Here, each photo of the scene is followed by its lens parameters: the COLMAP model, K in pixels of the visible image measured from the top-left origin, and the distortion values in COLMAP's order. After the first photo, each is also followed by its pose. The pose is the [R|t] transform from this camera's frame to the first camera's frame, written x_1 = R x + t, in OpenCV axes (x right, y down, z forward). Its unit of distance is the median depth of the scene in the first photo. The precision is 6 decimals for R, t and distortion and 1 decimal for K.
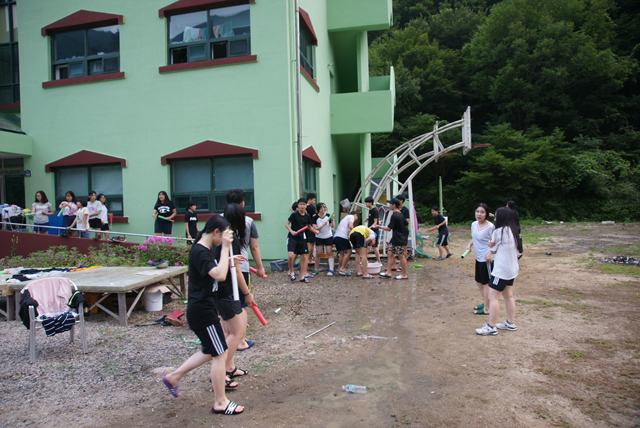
lens RADIAL K [[431.0, 0, 320.0], [0, 431.0, 214.0], [0, 0, 1]] dist [-0.055439, 0.001706]
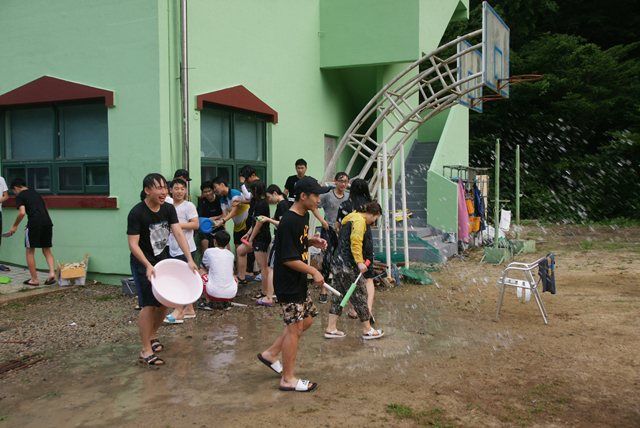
lens RADIAL K [[640.8, 0, 320.0], [0, 640.8, 214.0], [0, 0, 1]] dist [-0.018717, 0.014978]
pose [[0.981524, 0.032109, -0.188627, 0.302673], [-0.026133, 0.999077, 0.034082, -0.016711], [0.189547, -0.028523, 0.981457, 0.173236]]
